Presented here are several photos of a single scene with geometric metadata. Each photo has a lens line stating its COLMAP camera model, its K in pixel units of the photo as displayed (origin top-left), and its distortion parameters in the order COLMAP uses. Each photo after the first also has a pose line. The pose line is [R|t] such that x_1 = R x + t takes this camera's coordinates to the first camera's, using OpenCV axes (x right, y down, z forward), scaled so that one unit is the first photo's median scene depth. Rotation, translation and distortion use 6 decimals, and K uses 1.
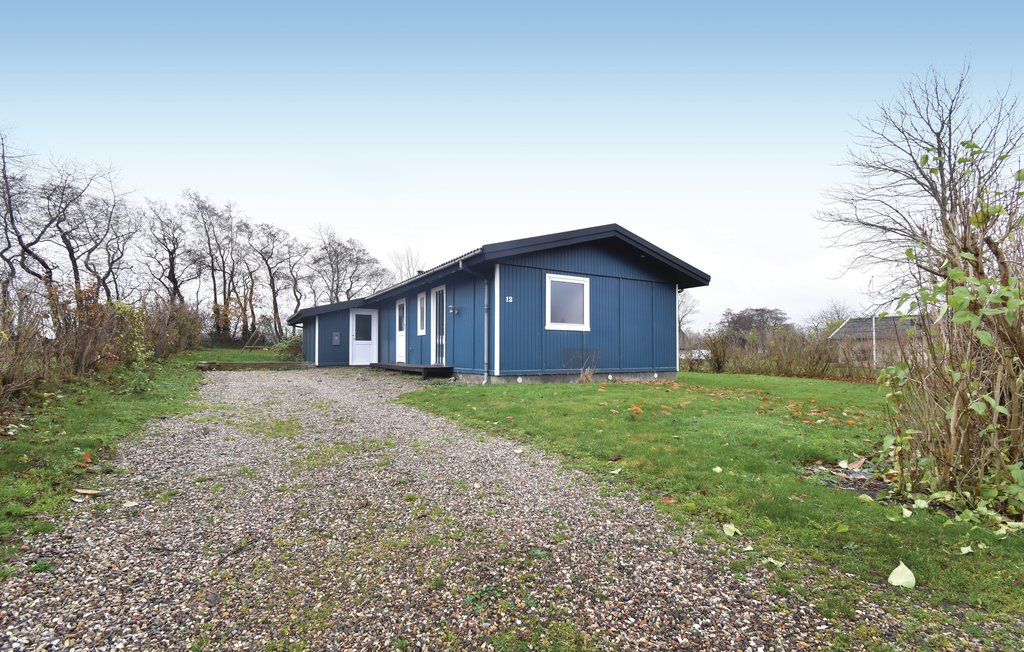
lens RADIAL K [[484.4, 0, 512.0], [0, 484.4, 326.0], [0, 0, 1]] dist [-0.010642, -0.001636]
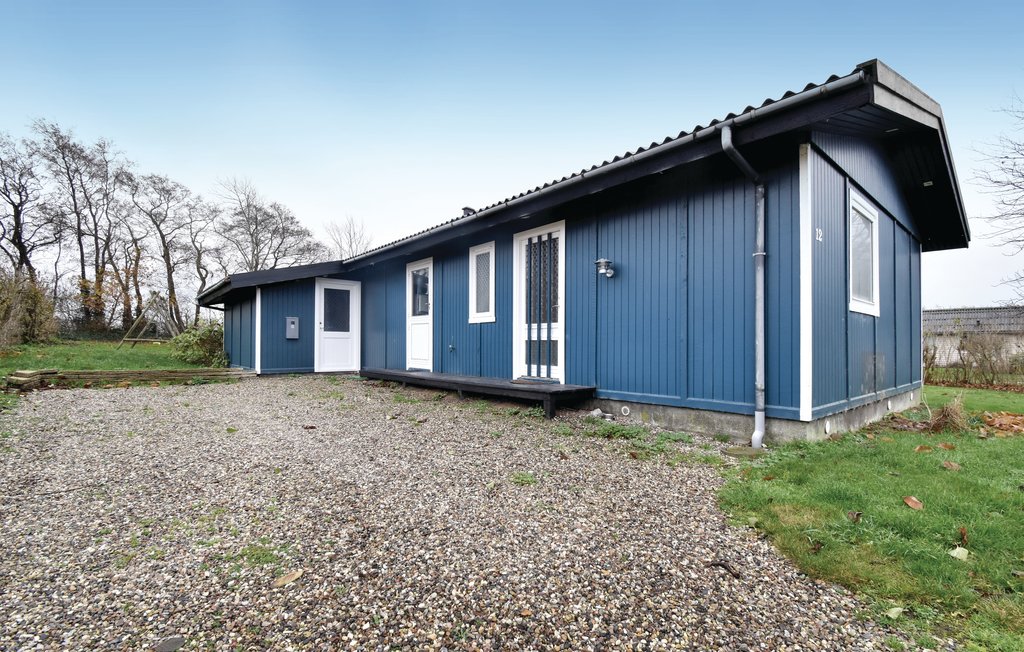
lens RADIAL K [[482.9, 0, 509.5], [0, 482.9, 335.0], [0, 0, 1]] dist [0.000287, -0.017298]
pose [[0.986503, 0.010564, 0.163401, -0.095330], [-0.015680, 0.999425, 0.030049, 0.006296], [-0.162989, -0.032206, 0.986102, 0.180379]]
